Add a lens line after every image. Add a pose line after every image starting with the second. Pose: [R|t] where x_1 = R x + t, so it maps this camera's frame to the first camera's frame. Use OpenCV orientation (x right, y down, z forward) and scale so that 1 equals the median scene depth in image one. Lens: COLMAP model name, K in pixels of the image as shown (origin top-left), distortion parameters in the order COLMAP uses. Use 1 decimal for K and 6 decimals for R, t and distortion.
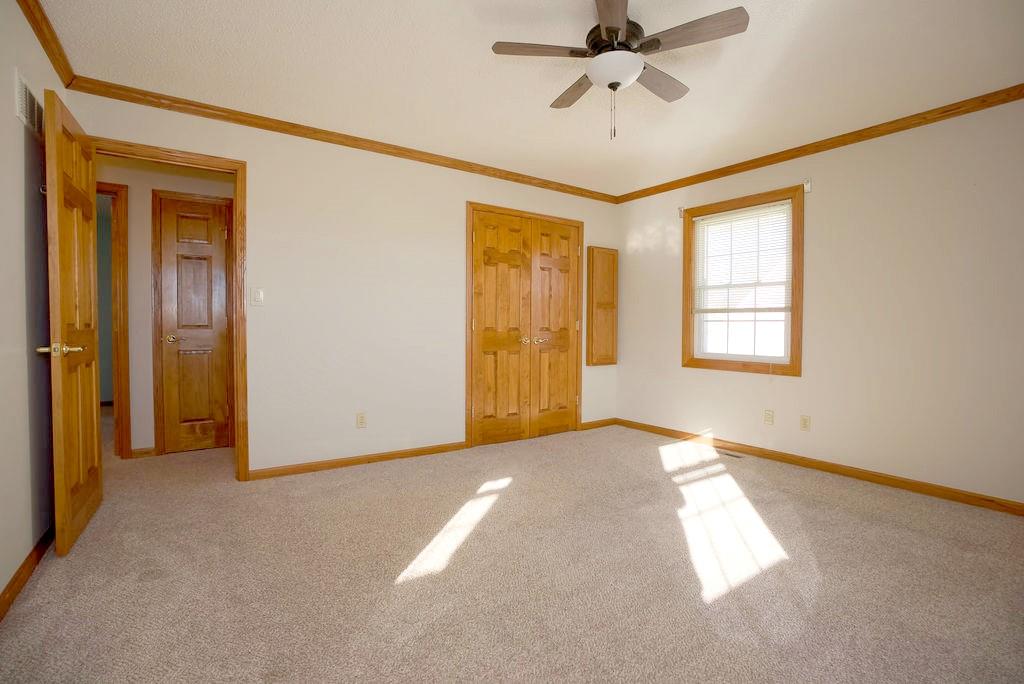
lens RADIAL K [[475.4, 0, 507.6], [0, 475.4, 339.5], [0, 0, 1]] dist [-0.083288, 0.027711]
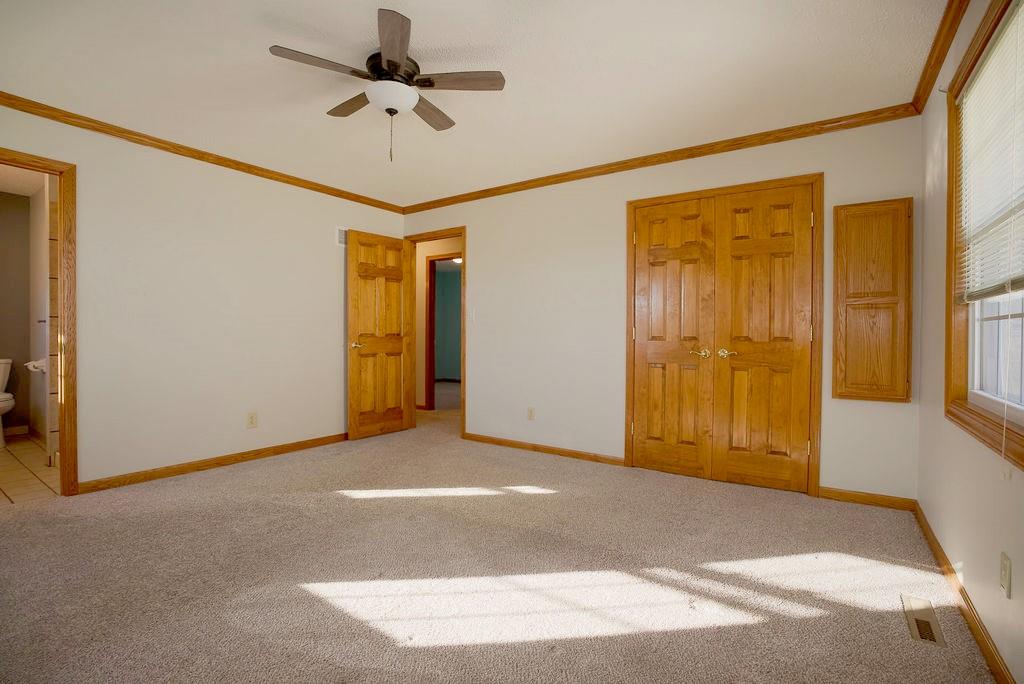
lens RADIAL K [[474.3, 0, 510.9], [0, 474.3, 340.5], [0, 0, 1]] dist [-0.060395, 0.027601]
pose [[0.358779, 0.004246, -0.933413, 0.765596], [-0.029637, 0.999537, -0.006845, -0.004387], [0.932952, 0.030119, 0.358739, 0.496031]]
